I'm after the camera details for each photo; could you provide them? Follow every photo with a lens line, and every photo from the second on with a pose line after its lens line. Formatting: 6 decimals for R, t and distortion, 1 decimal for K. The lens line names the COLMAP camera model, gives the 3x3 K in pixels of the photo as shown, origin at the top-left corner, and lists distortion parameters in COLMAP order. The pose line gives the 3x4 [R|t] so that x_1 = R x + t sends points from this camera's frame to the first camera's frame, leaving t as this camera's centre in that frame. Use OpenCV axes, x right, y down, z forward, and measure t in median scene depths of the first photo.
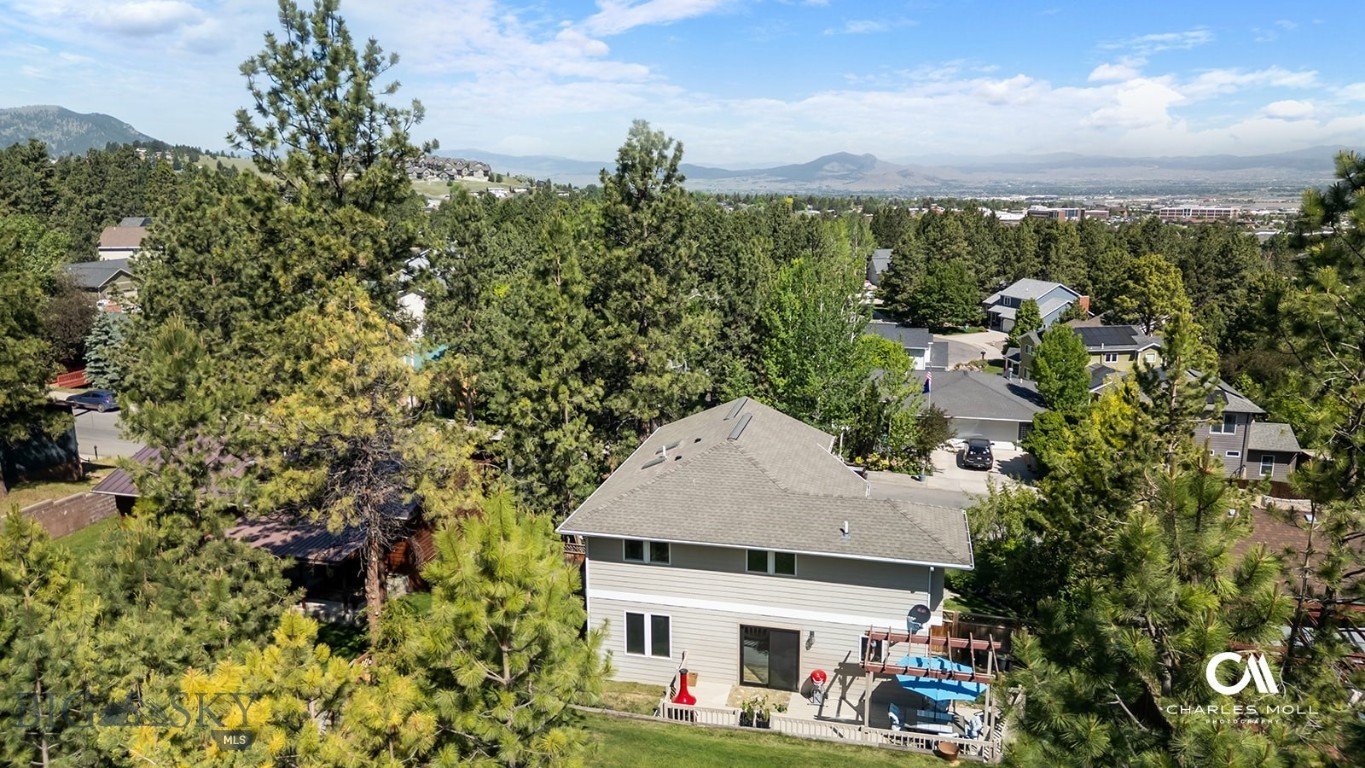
lens RADIAL K [[949.7, 0, 682.5], [0, 949.7, 384.0], [0, 0, 1]] dist [0.086034, -0.095242]
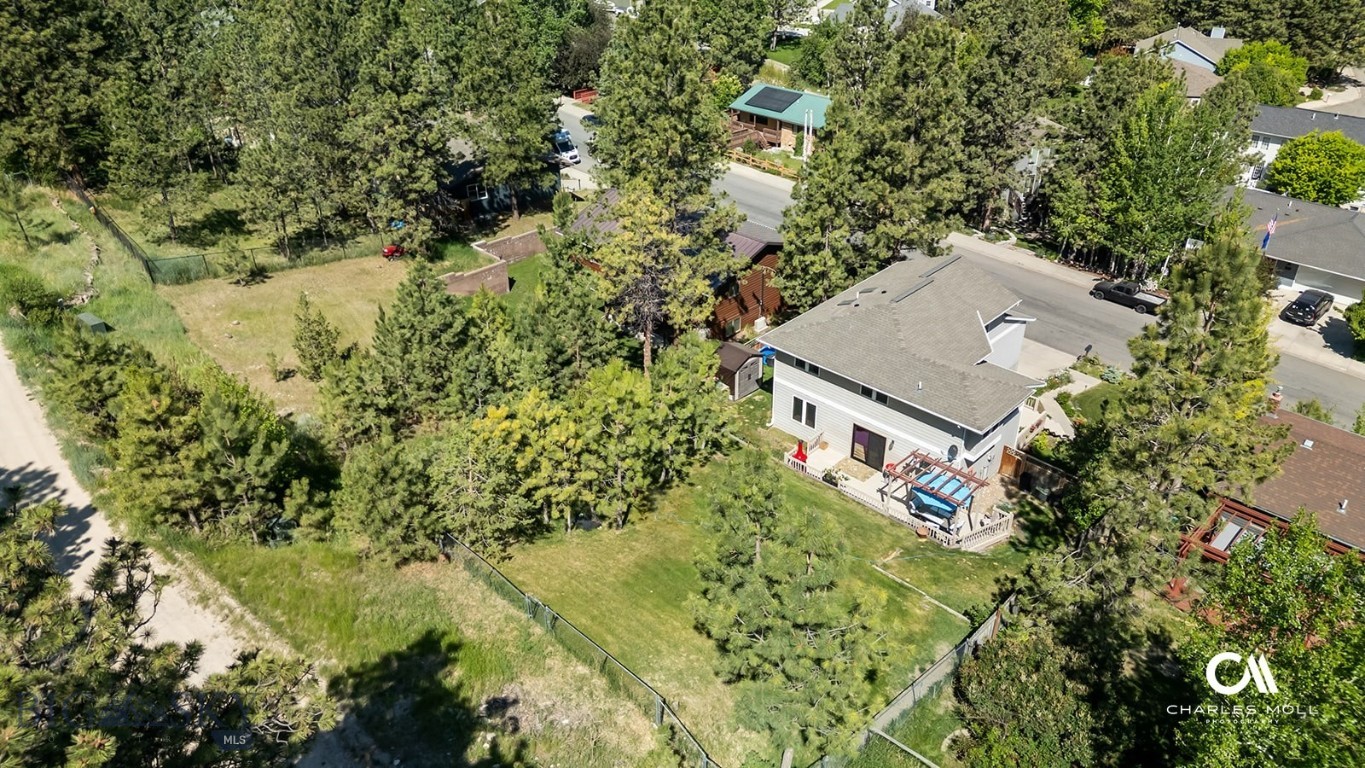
lens RADIAL K [[946.4, 0, 682.5], [0, 946.4, 384.0], [0, 0, 1]] dist [0.113431, -0.173163]
pose [[0.860997, 0.259790, -0.437257, 0.487406], [-0.101275, 0.930063, 0.353165, -0.334245], [0.498425, -0.259790, 0.827092, -0.420314]]
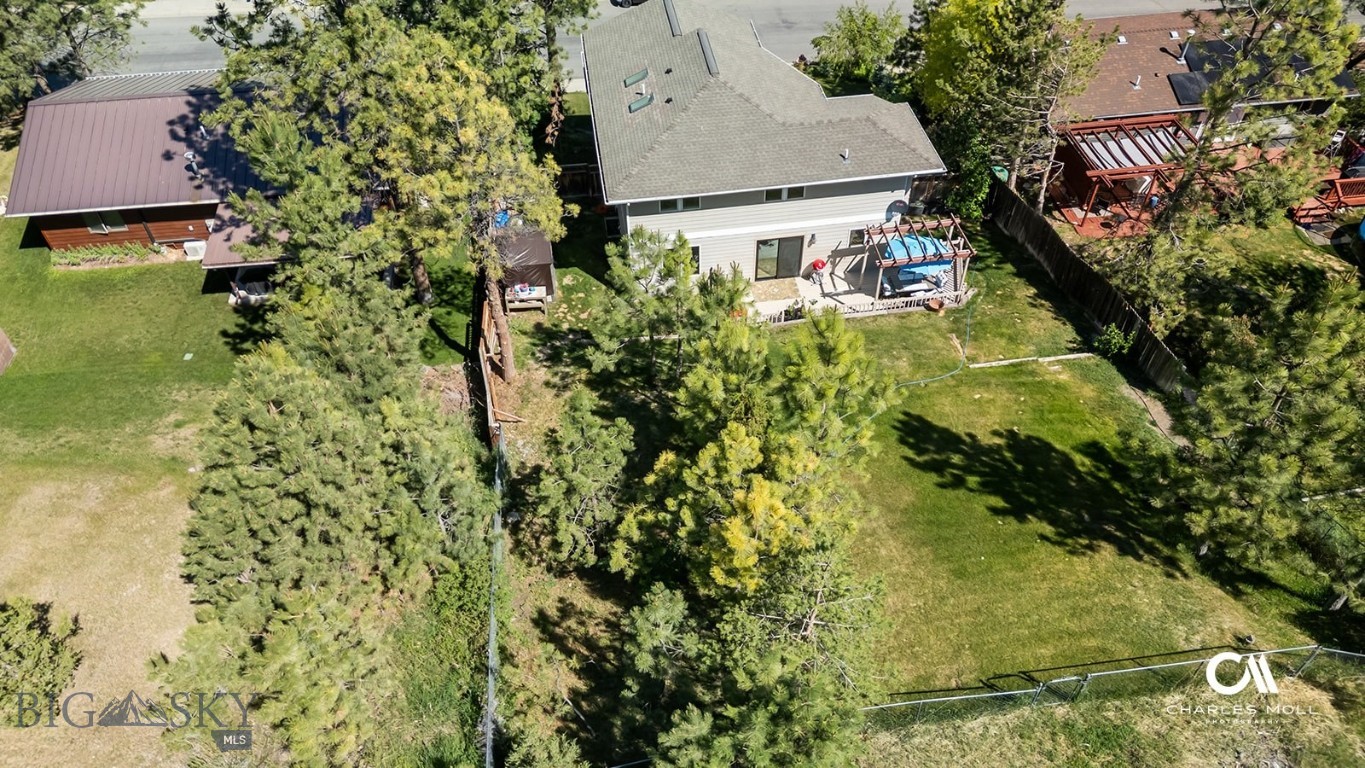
lens RADIAL K [[954.8, 0, 682.5], [0, 954.8, 384.0], [0, 0, 1]] dist [0.063969, -0.056745]
pose [[0.931723, -0.266537, 0.246678, -0.389672], [0.085362, 0.820935, 0.564605, -0.307483], [-0.352995, -0.504999, 0.787636, -0.041039]]
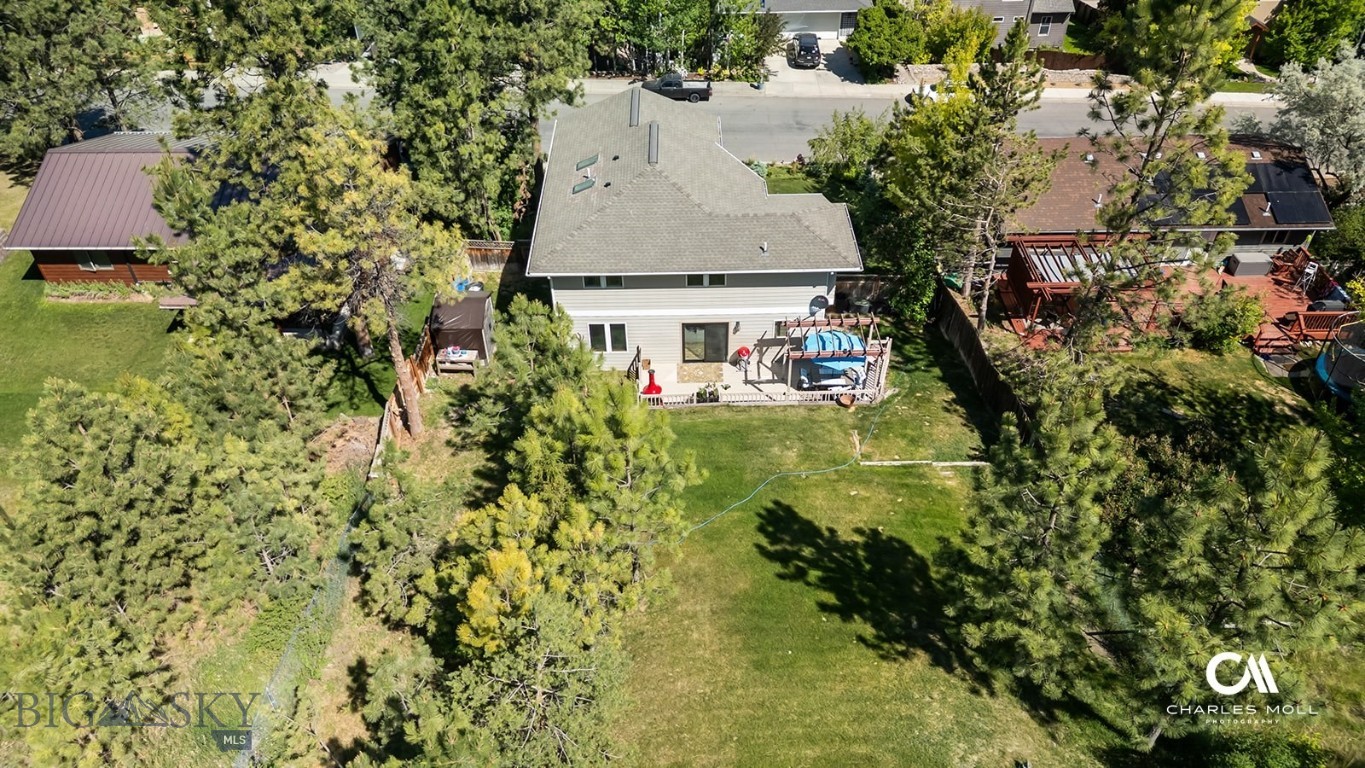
lens RADIAL K [[949.7, 0, 682.5], [0, 949.7, 384.0], [0, 0, 1]] dist [0.086034, -0.095242]
pose [[0.970354, -0.161690, 0.179639, -0.180904], [0.056809, 0.875026, 0.480732, -0.287993], [-0.234918, -0.456275, 0.858270, -0.125973]]
